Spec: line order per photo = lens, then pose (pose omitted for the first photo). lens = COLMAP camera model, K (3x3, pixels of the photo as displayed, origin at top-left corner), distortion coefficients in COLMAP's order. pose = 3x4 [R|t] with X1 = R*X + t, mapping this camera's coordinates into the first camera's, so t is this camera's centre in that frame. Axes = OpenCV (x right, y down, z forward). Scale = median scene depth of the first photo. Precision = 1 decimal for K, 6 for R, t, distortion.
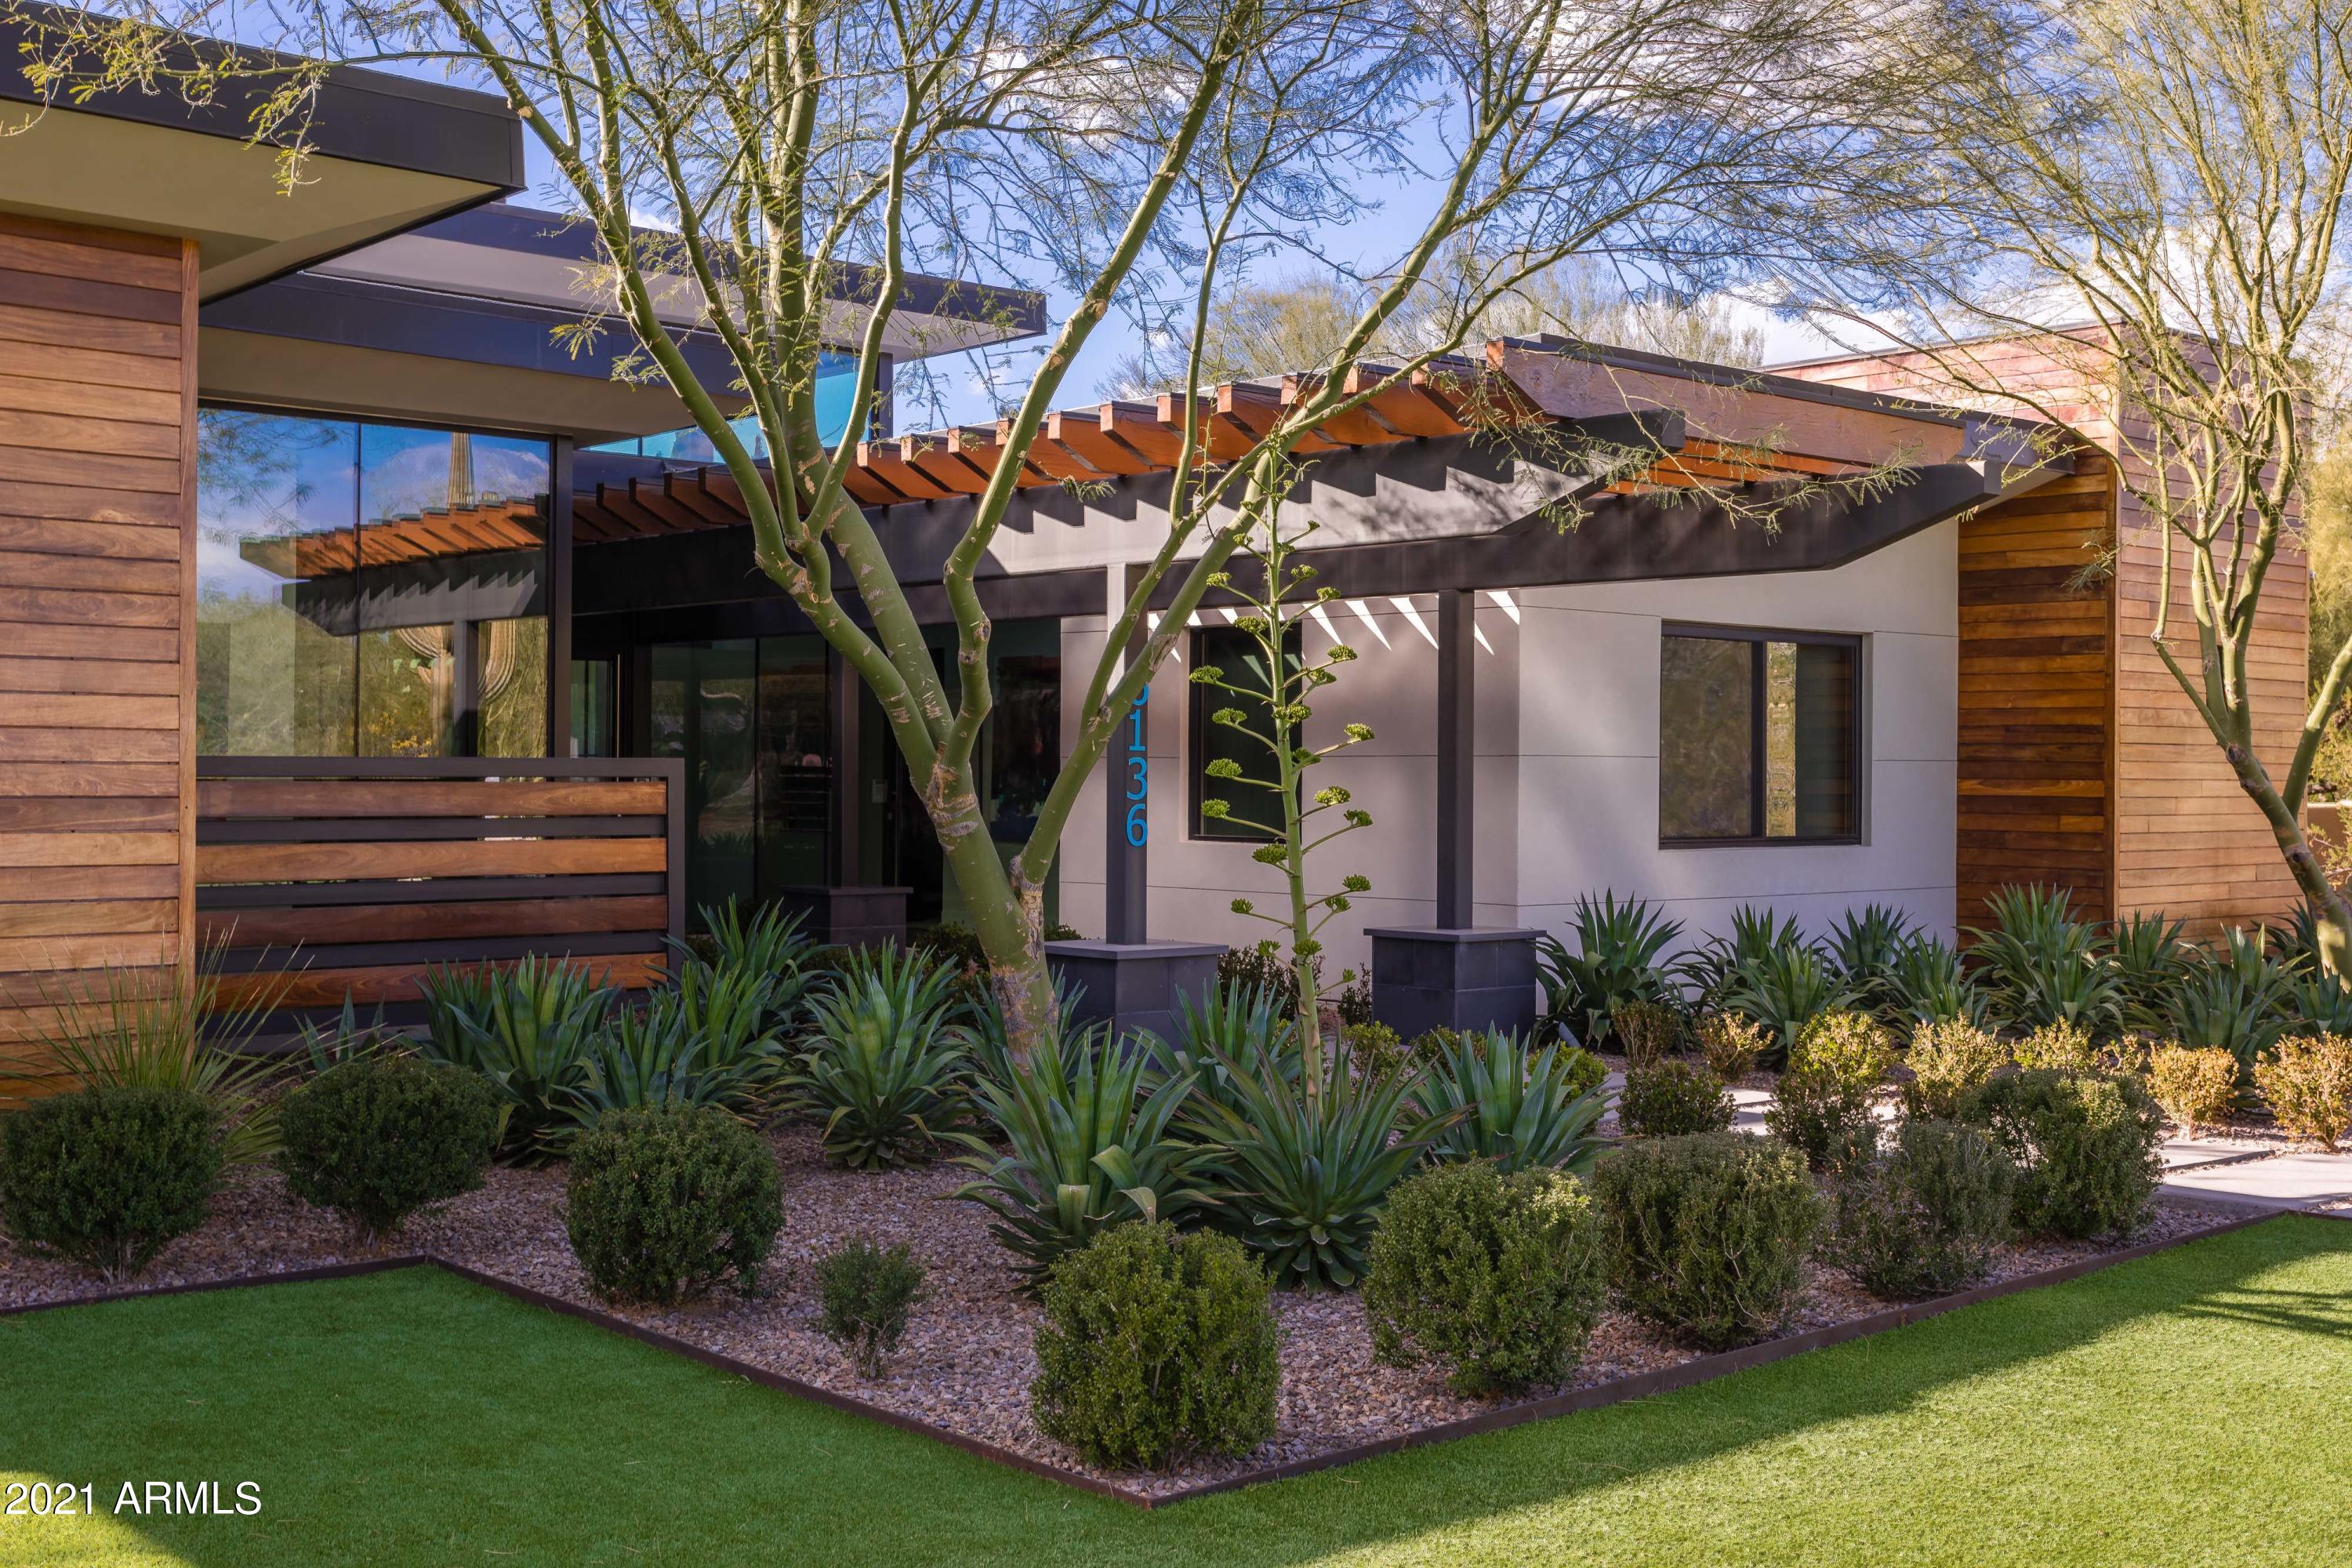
lens RADIAL K [[2595.4, 0, 1176.0], [0, 2595.4, 784.0], [0, 0, 1]] dist [0.060838, -0.019560]
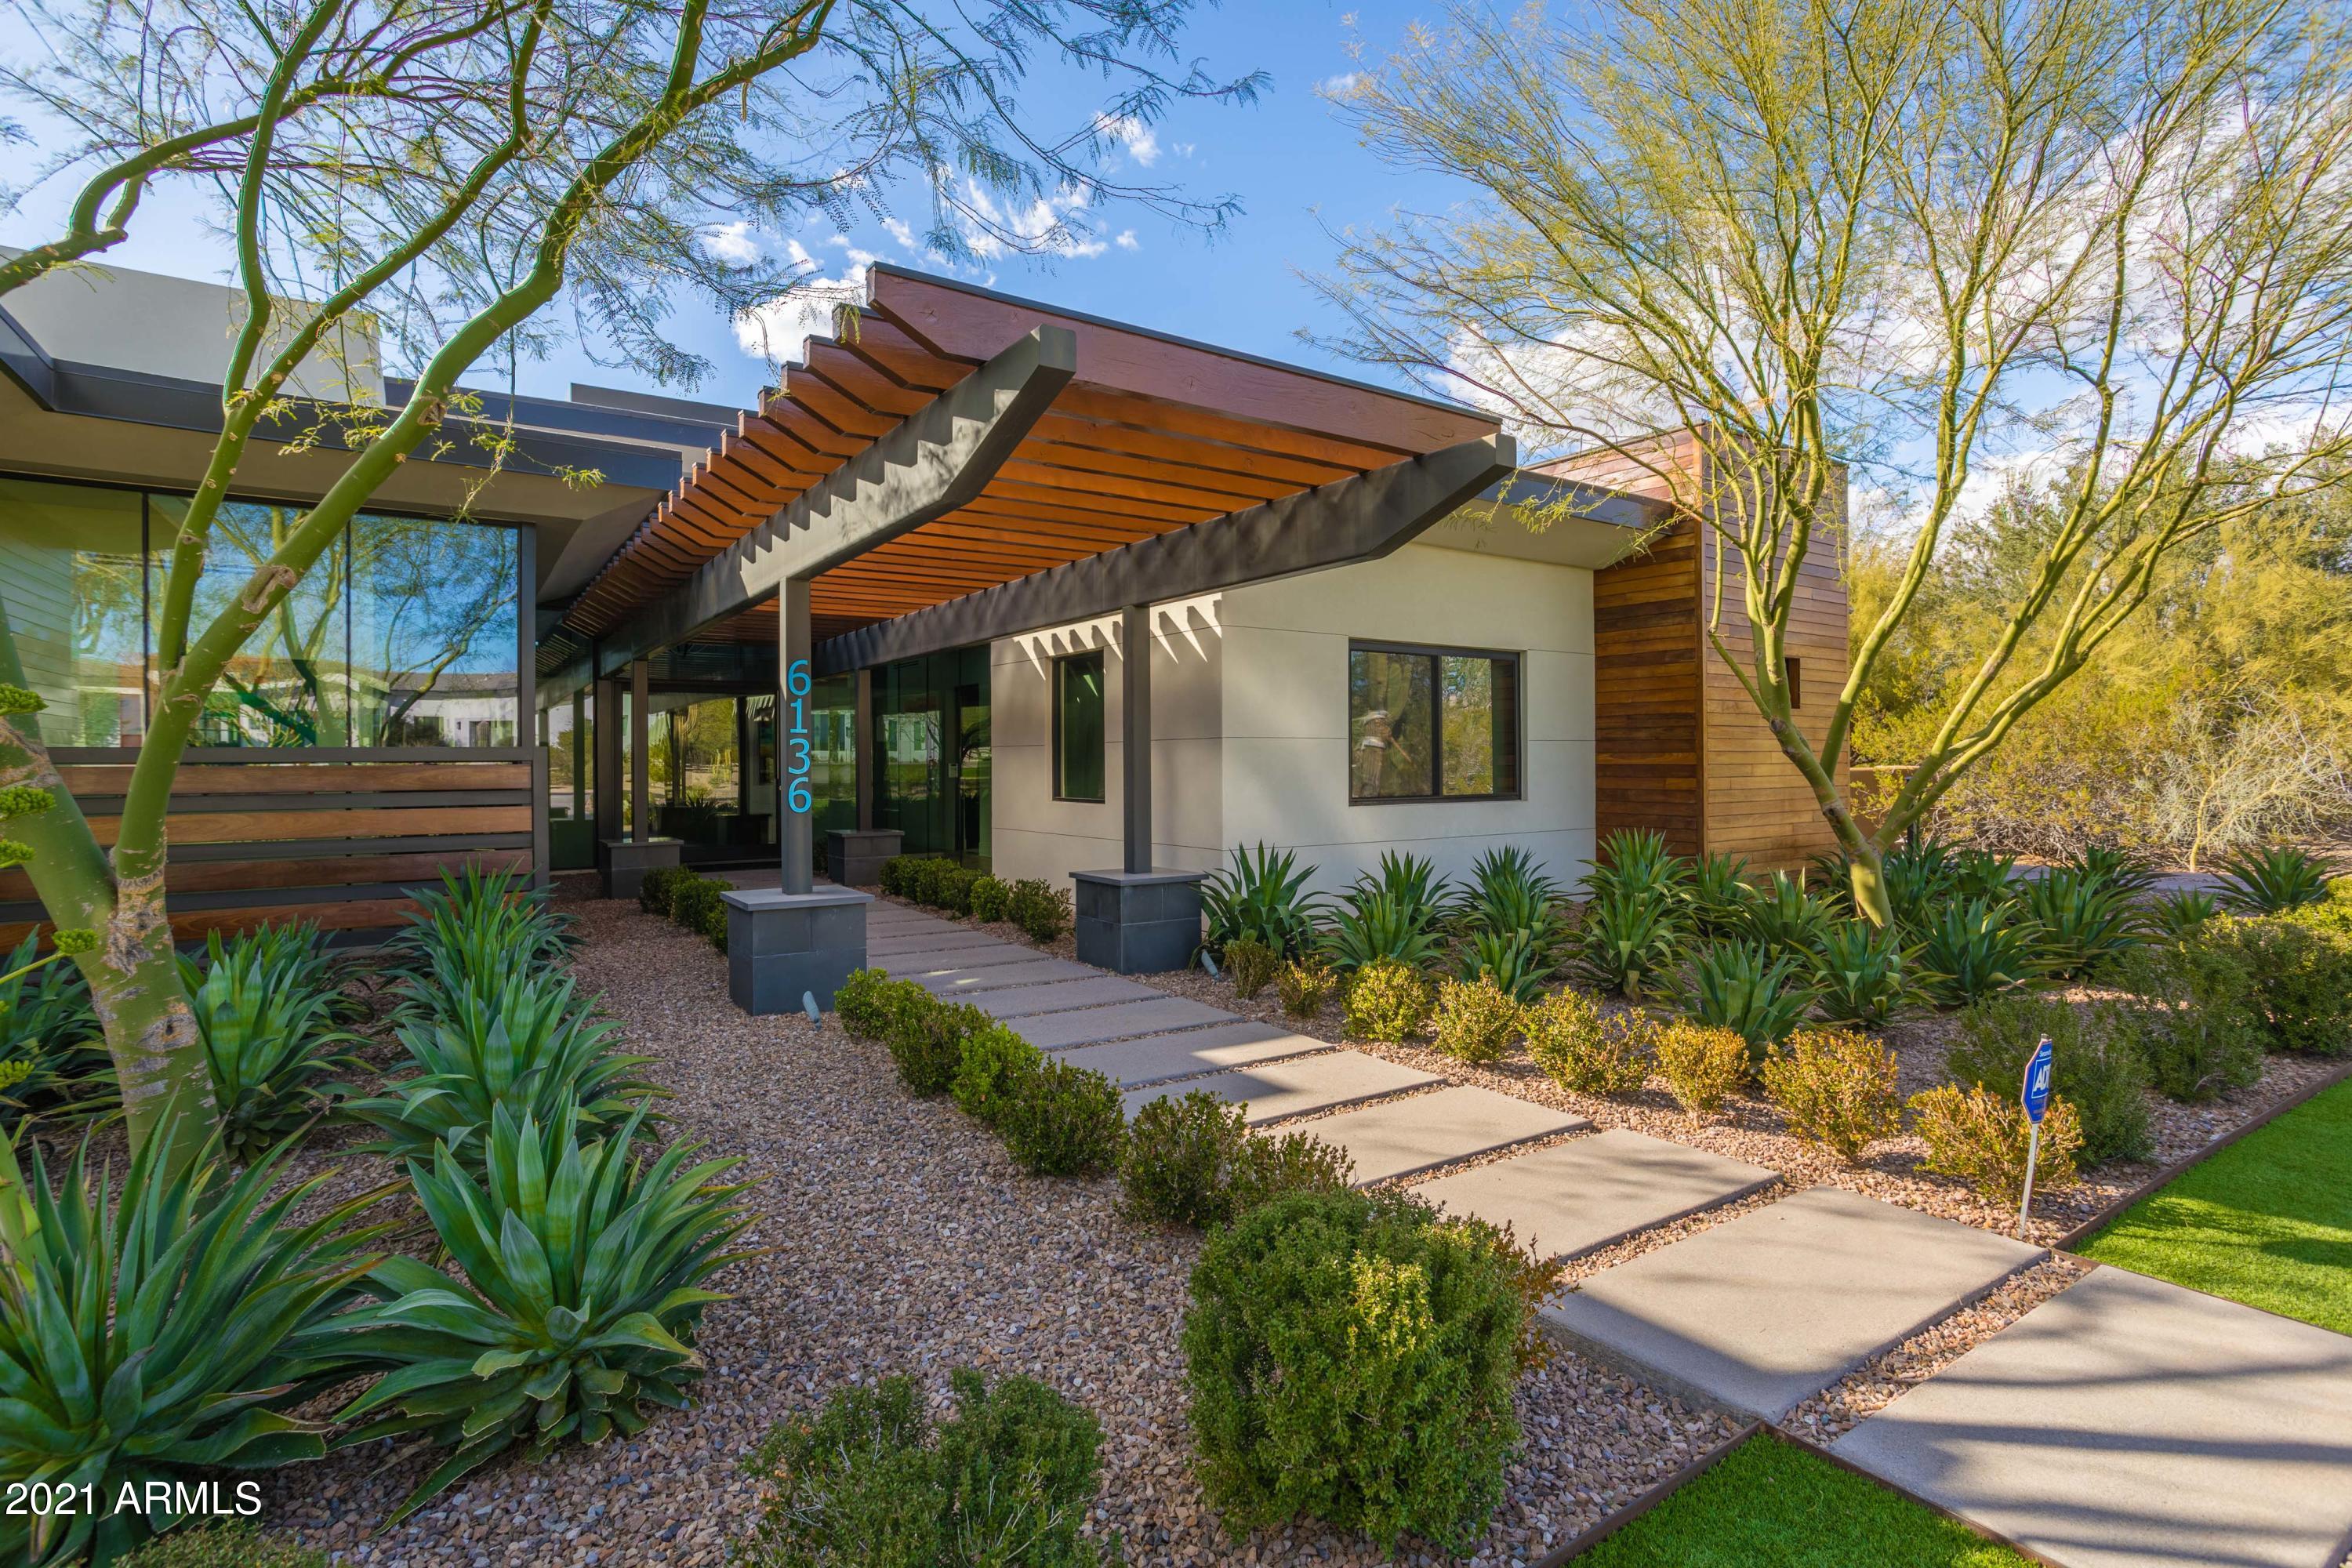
lens RADIAL K [[1139.3, 0, 1172.1], [0, 1139.3, 766.9], [0, 0, 1]] dist [-0.022847, 0.000217]
pose [[0.989915, -0.011682, -0.141180, 0.274155], [0.011650, 0.999932, -0.001053, 0.006436], [0.141182, -0.000602, 0.989983, 0.606612]]
